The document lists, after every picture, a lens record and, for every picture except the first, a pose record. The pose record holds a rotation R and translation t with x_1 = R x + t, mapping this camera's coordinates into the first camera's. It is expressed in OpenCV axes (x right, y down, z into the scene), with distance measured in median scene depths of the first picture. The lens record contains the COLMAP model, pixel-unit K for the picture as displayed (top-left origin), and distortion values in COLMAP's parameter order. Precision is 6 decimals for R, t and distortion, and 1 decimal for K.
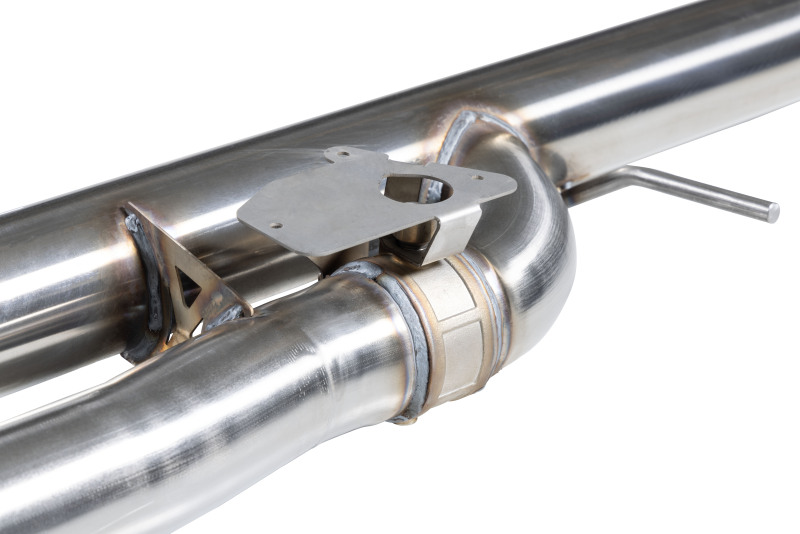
lens RADIAL K [[2061.7, 0, 400.4], [0, 2061.7, 266.6], [0, 0, 1]] dist [0.183503, 0.000000]
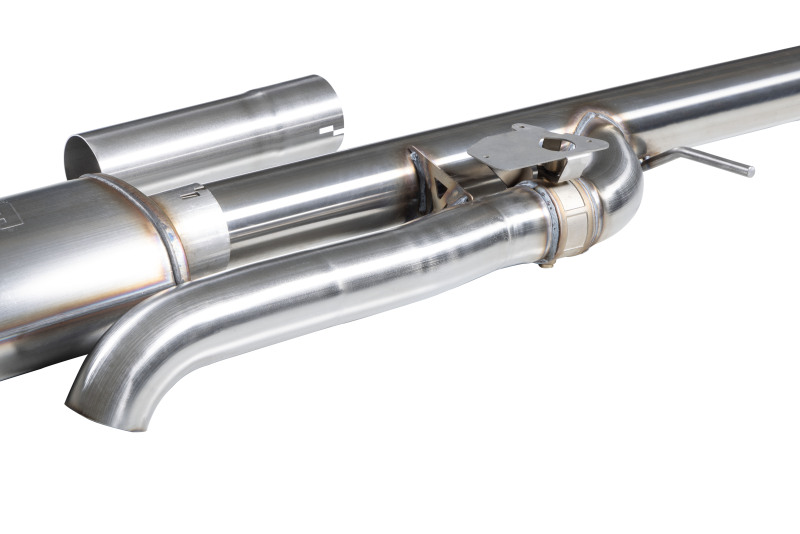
lens RADIAL K [[1962.3, 0, 399.9], [0, 1962.3, 267.3], [0, 0, 1]] dist [0.212362, 0.000000]
pose [[0.994323, 0.053485, -0.091979, 0.036233], [-0.055689, 0.998215, -0.021559, 0.126658], [0.090662, 0.026559, 0.995527, -0.877129]]
